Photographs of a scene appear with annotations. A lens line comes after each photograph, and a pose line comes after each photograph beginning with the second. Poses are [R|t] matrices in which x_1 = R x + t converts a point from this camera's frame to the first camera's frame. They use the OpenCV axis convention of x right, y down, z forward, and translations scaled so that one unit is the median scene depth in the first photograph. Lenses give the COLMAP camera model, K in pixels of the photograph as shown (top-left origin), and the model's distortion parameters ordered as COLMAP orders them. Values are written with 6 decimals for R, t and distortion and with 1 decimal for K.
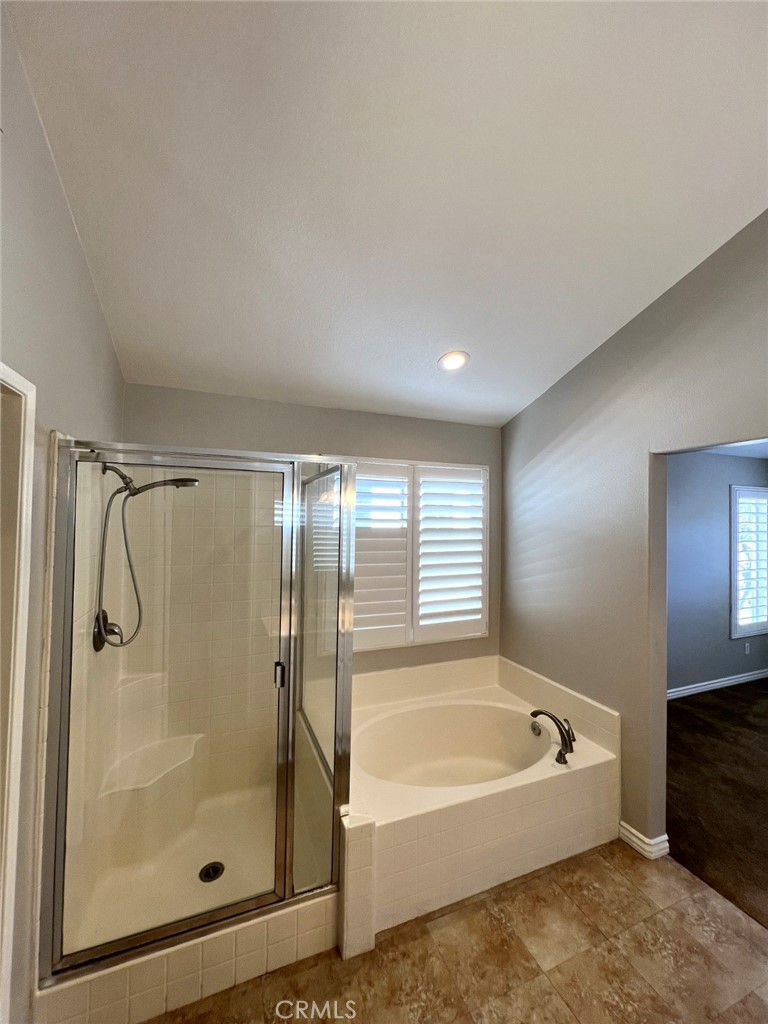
lens RADIAL K [[412.4, 0, 384.0], [0, 412.4, 509.3], [0, 0, 1]] dist [-0.000137, 0.000861]
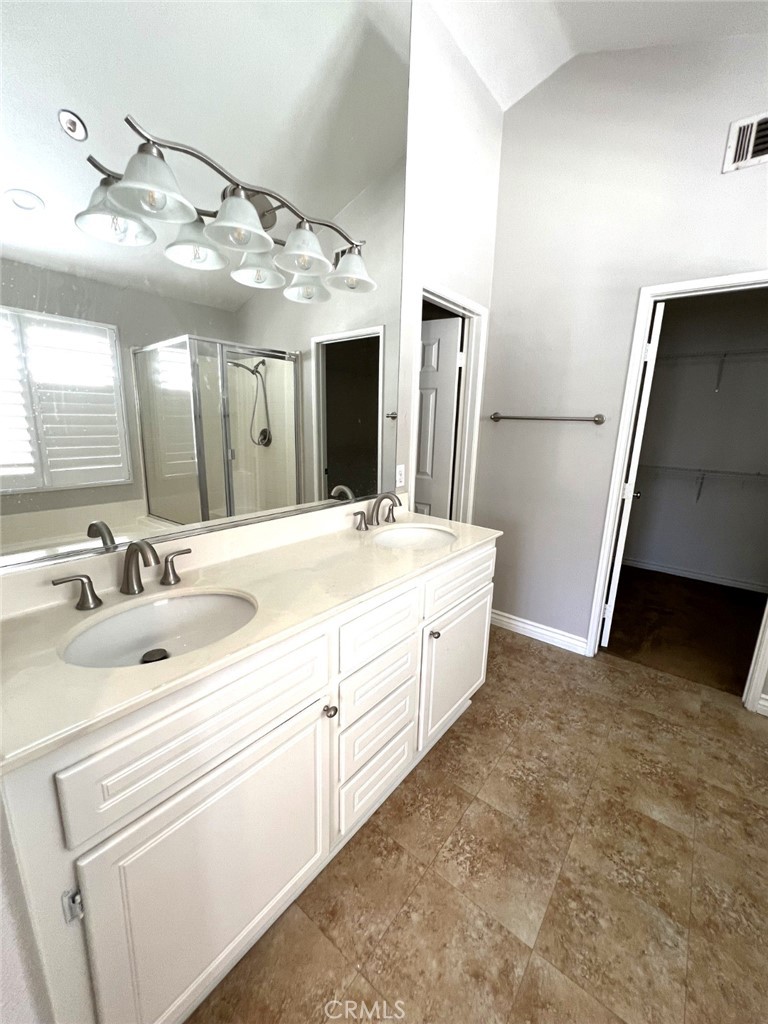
lens RADIAL K [[412.4, 0, 388.2], [0, 412.4, 509.4], [0, 0, 1]] dist [-0.000137, 0.000861]
pose [[-0.863227, 0.067764, -0.500247, 0.903940], [-0.031298, 0.981859, 0.187011, 0.228216], [0.503844, 0.177090, -0.845447, 1.050023]]
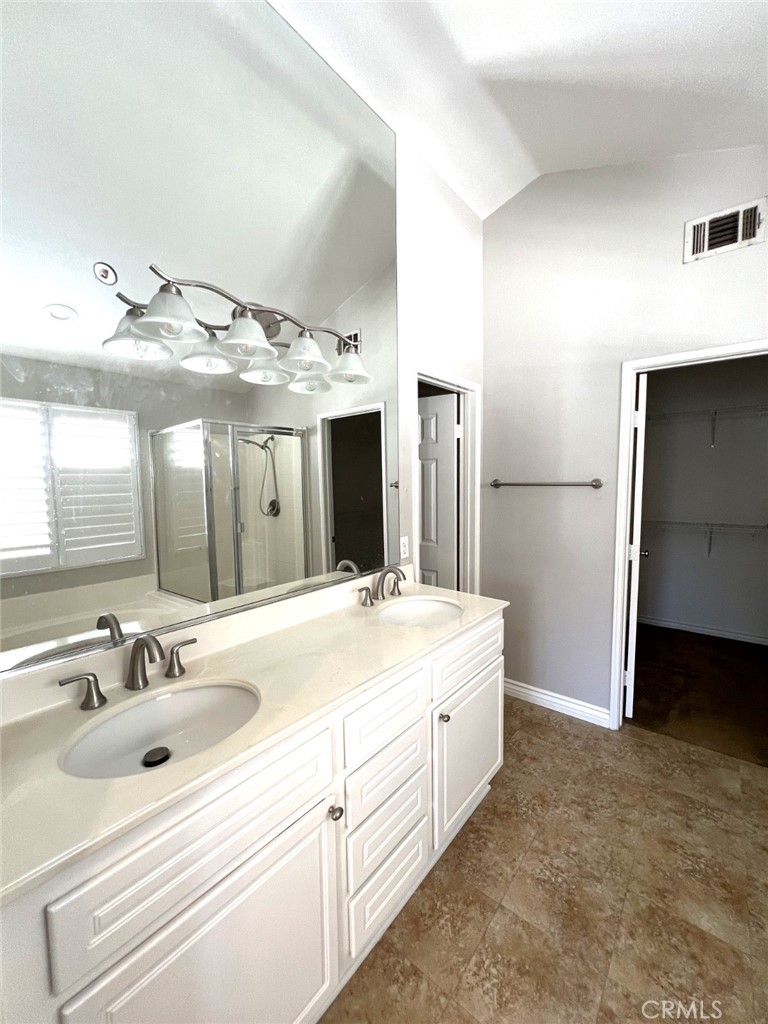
lens RADIAL K [[412.4, 0, 388.1], [0, 412.4, 510.3], [0, 0, 1]] dist [-0.000137, 0.000861]
pose [[-0.872889, 0.033015, -0.486800, 0.897501], [0.009944, 0.998705, 0.049900, 0.182777], [0.487817, 0.038717, -0.872087, 1.071002]]
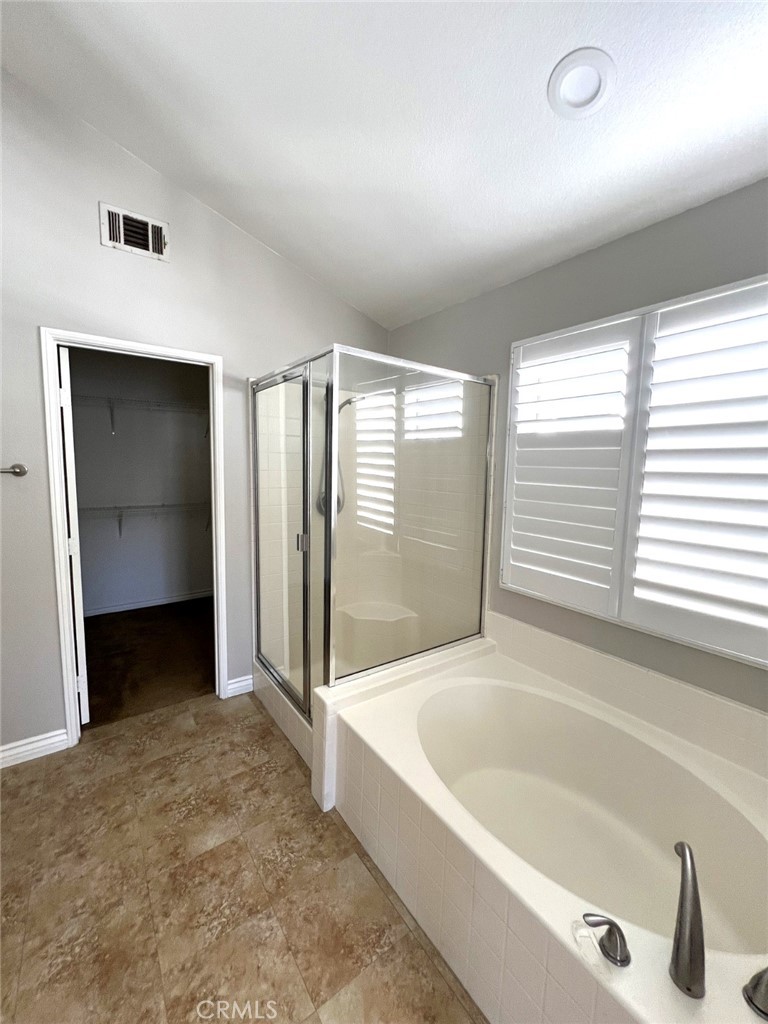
lens RADIAL K [[412.4, 0, 382.9], [0, 412.4, 510.8], [0, 0, 1]] dist [-0.000137, 0.000861]
pose [[0.238113, 0.100739, -0.965999, 0.936046], [0.007625, 0.994382, 0.105578, 0.168245], [0.971208, -0.032506, 0.236007, 0.890782]]
